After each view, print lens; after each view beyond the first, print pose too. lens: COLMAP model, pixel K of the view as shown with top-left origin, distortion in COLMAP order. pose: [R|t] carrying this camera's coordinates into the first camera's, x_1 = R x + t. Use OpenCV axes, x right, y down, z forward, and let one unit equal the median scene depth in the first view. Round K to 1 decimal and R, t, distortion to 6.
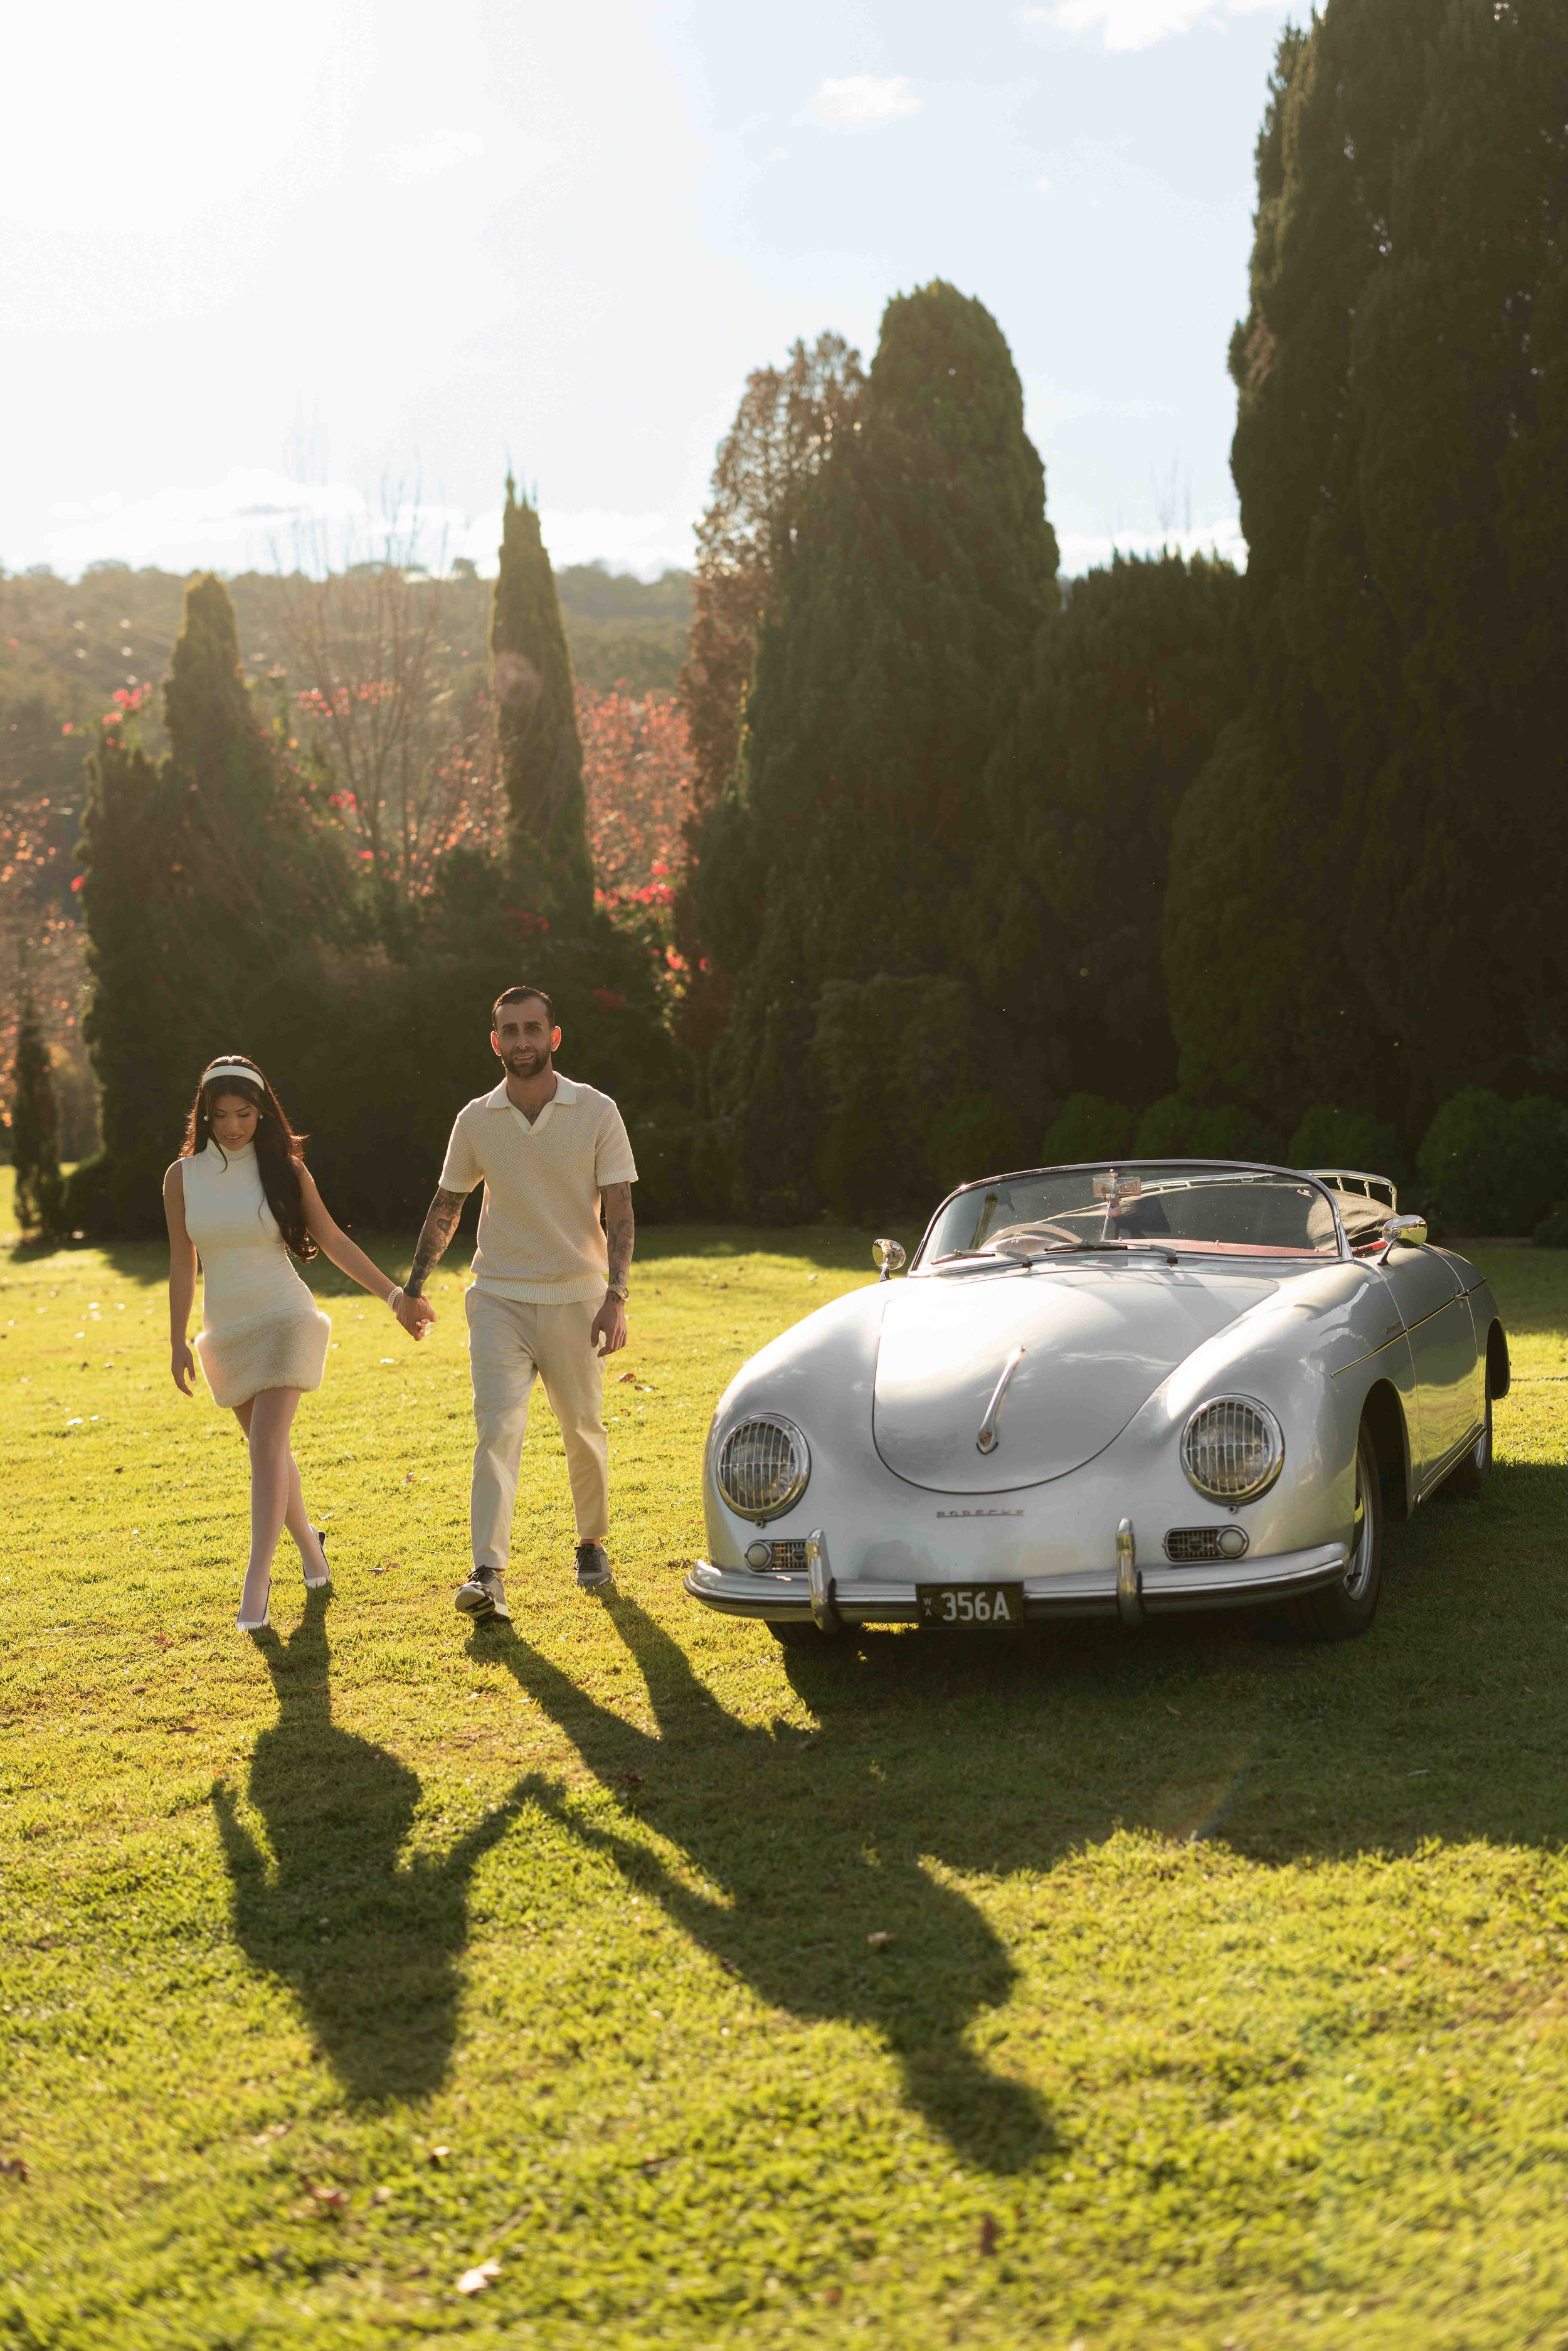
lens RADIAL K [[3441.7, 0, 804.3], [0, 3441.7, 1167.2], [0, 0, 1]] dist [0.006918, 0.000000]
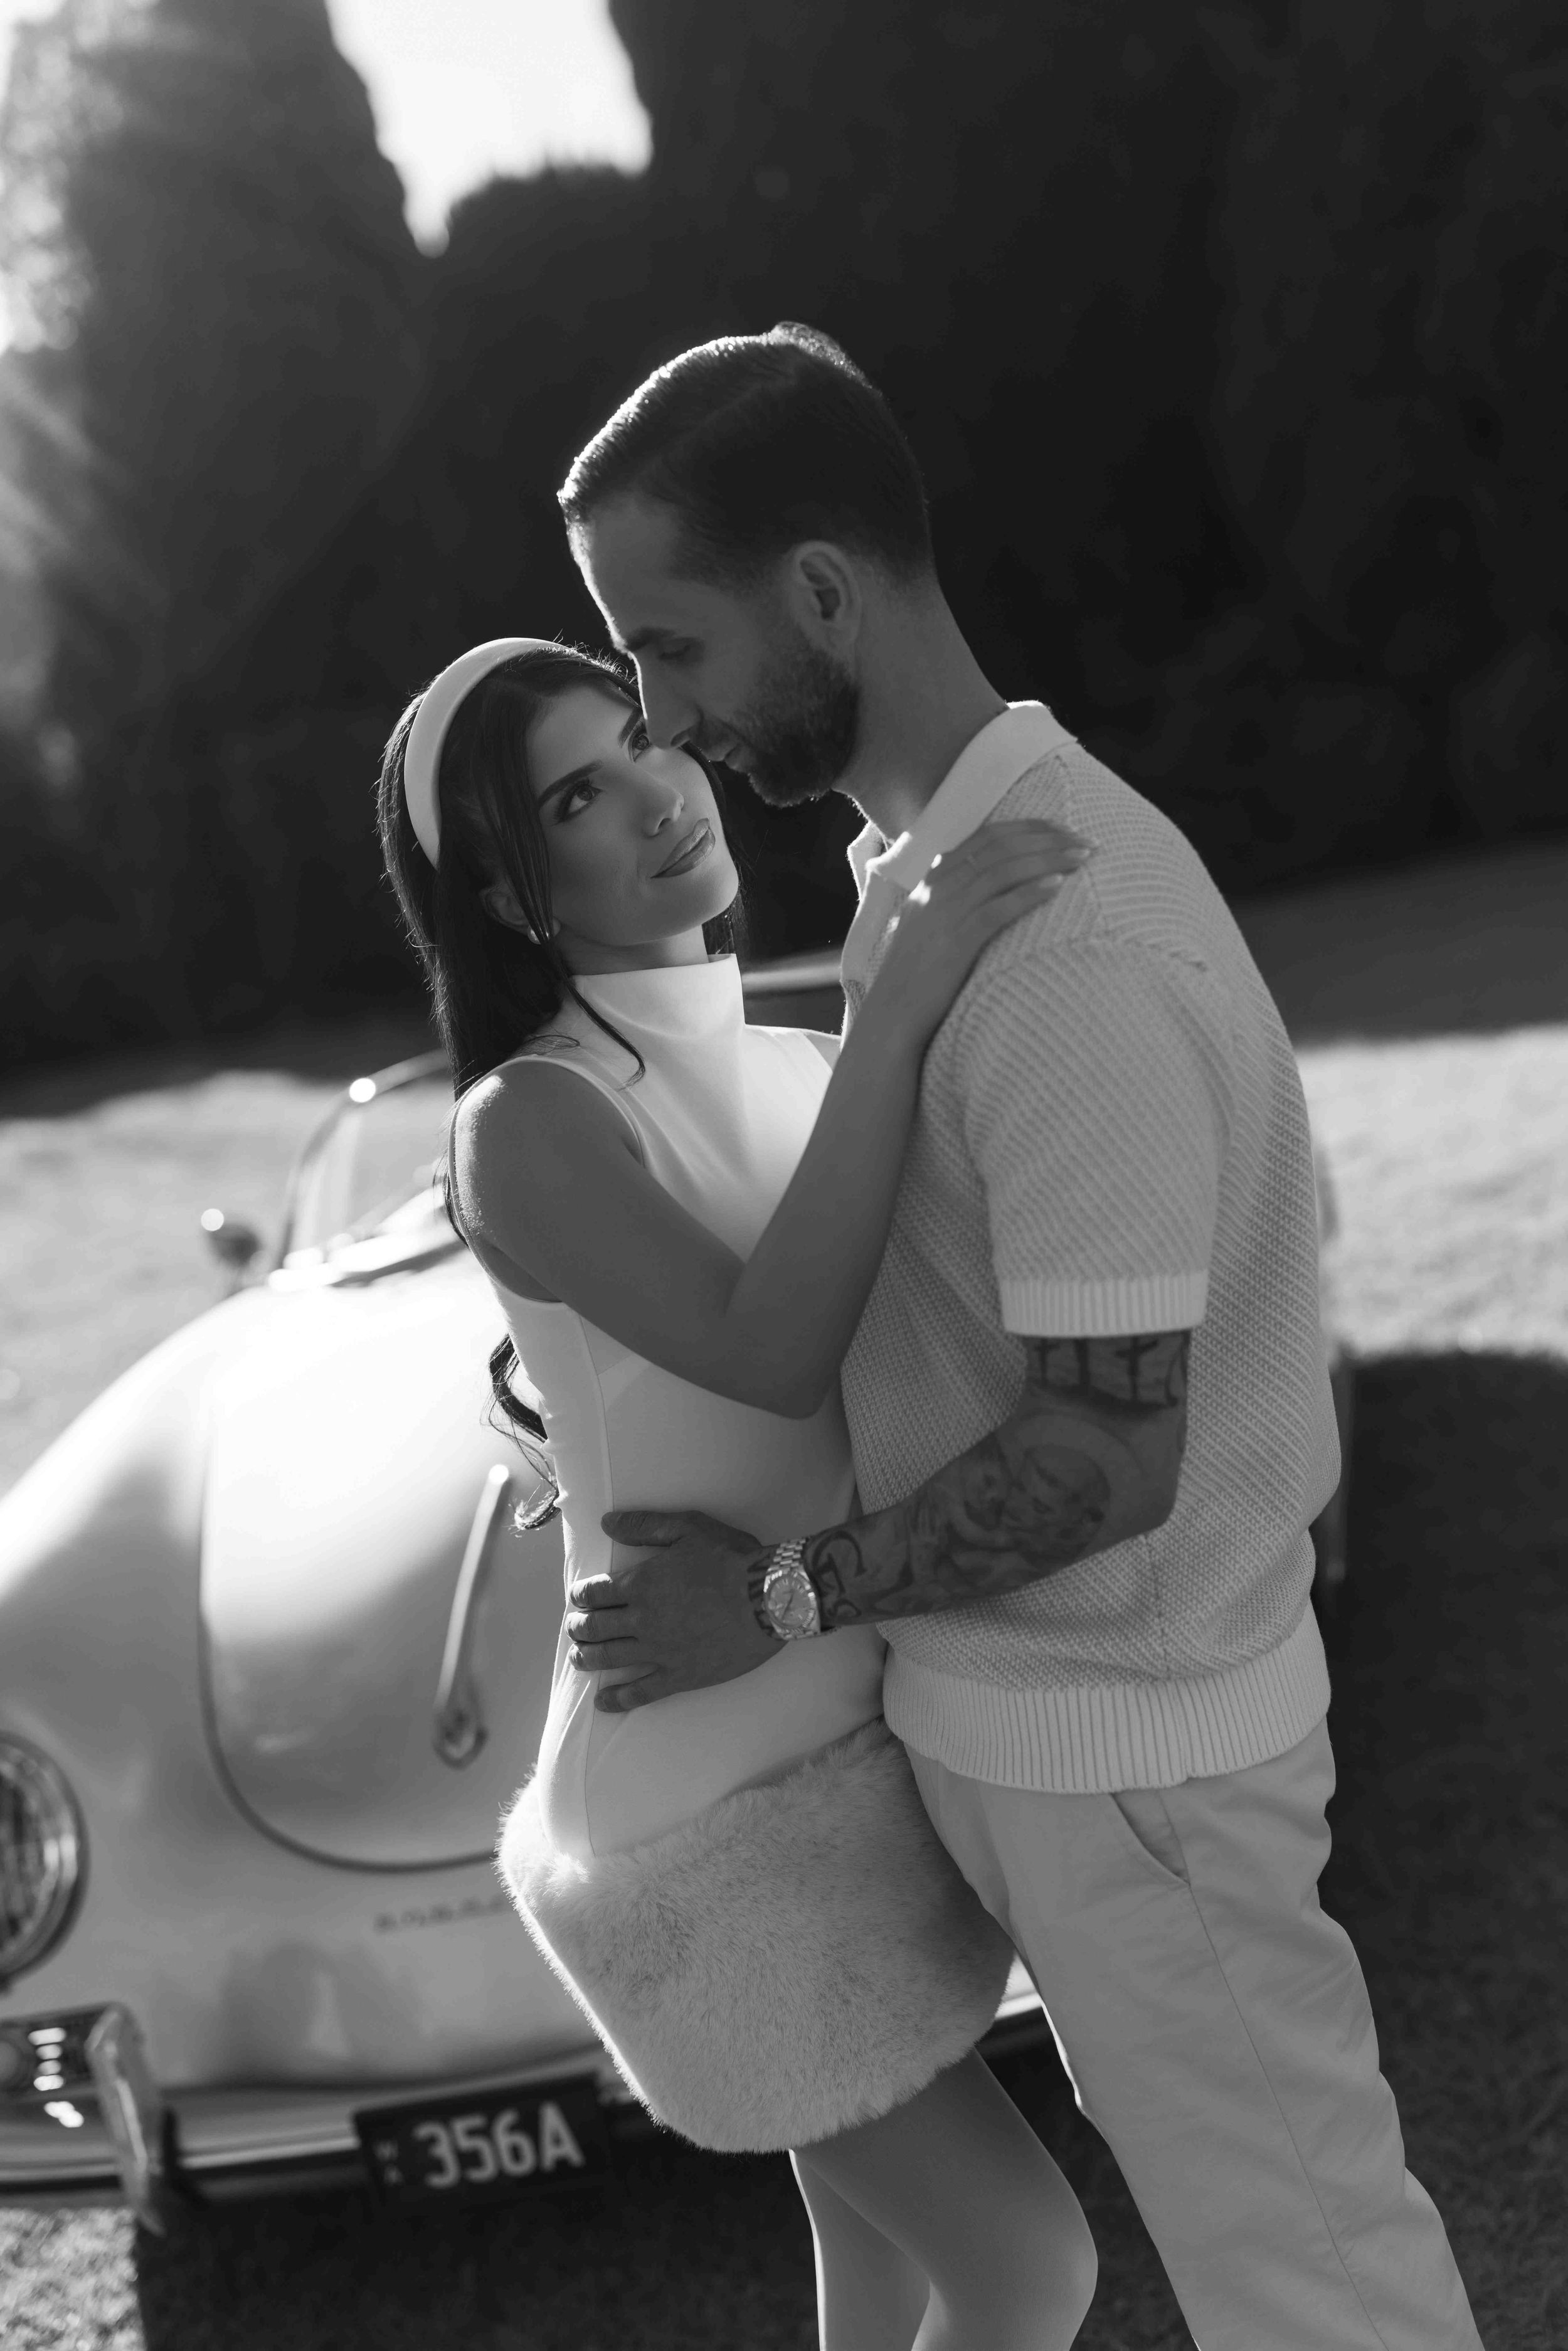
lens RADIAL K [[3441.7, 0, 795.6], [0, 3441.7, 1182.4], [0, 0, 1]] dist [0.006918, 0.000000]
pose [[0.974813, -0.184045, 0.125966, 0.016128], [0.172672, 0.980289, 0.096011, -0.007343], [-0.141154, -0.071842, 0.987378, 0.173524]]
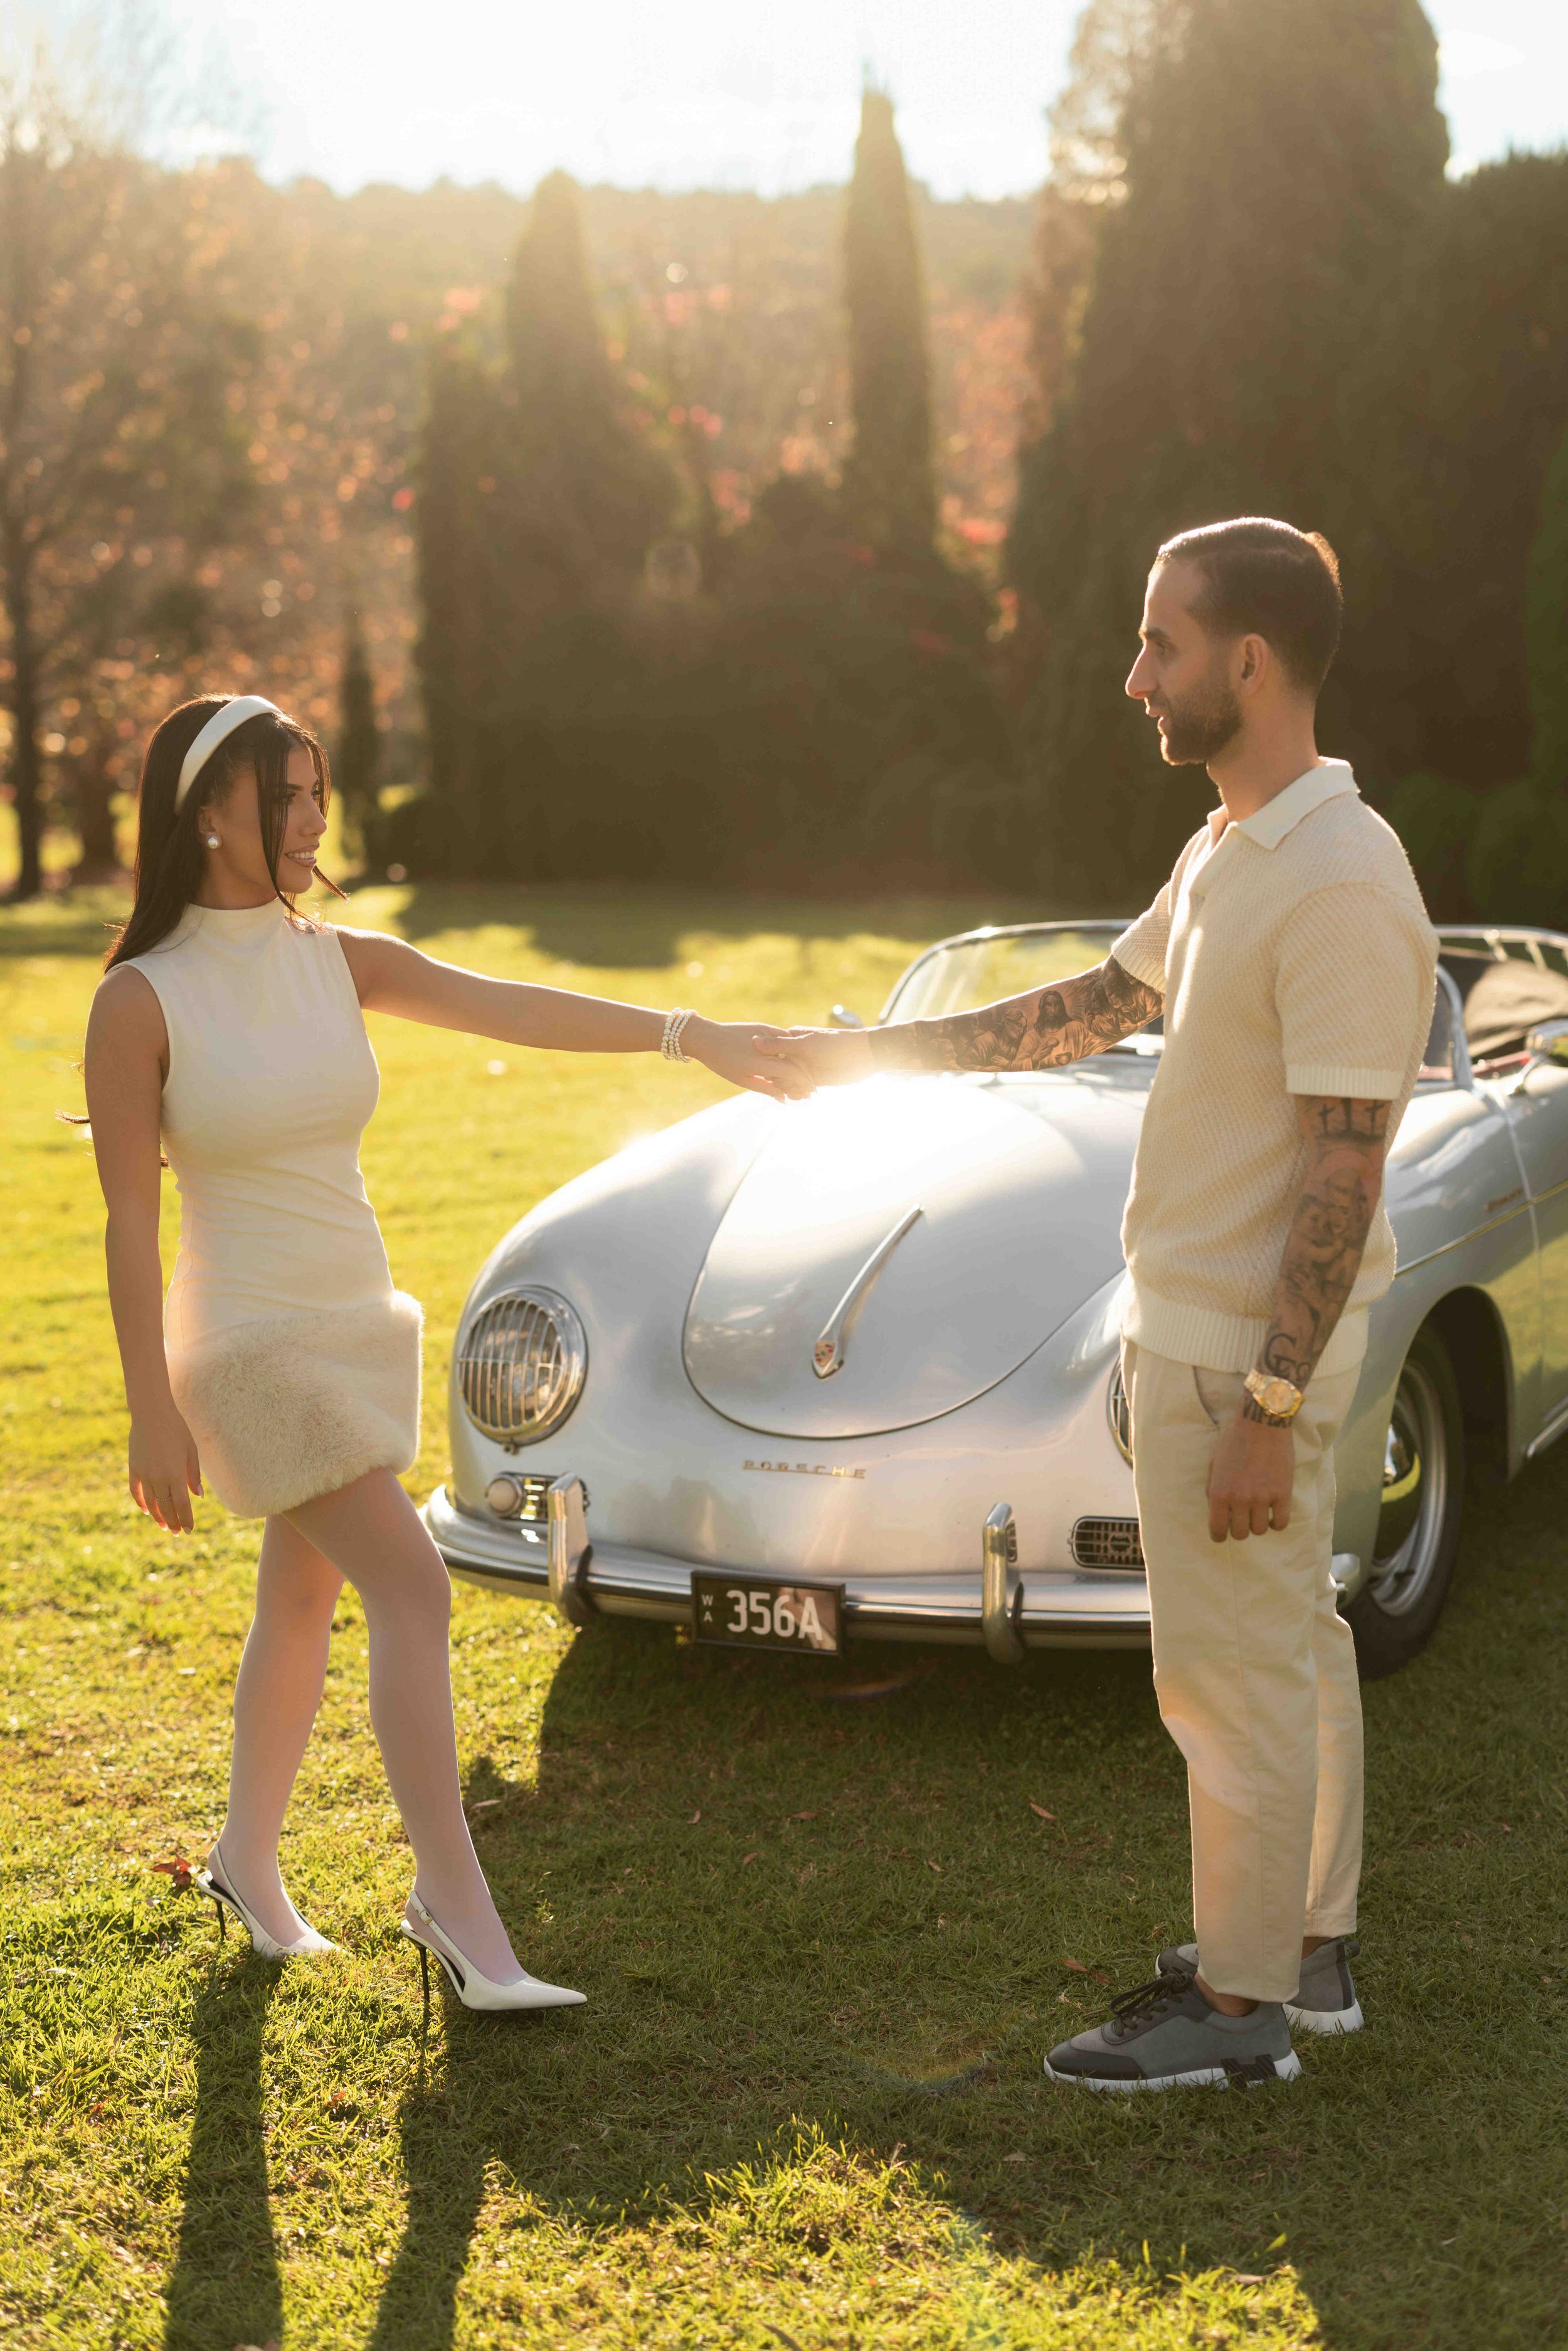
lens RADIAL K [[3441.7, 0, 765.8], [0, 3441.7, 1173.3], [0, 0, 1]] dist [0.006918, 0.000000]
pose [[0.989388, 0.055099, -0.134449, 0.039488], [-0.040667, 0.993338, 0.107822, -0.008177], [0.139494, -0.101210, 0.985037, 0.107378]]
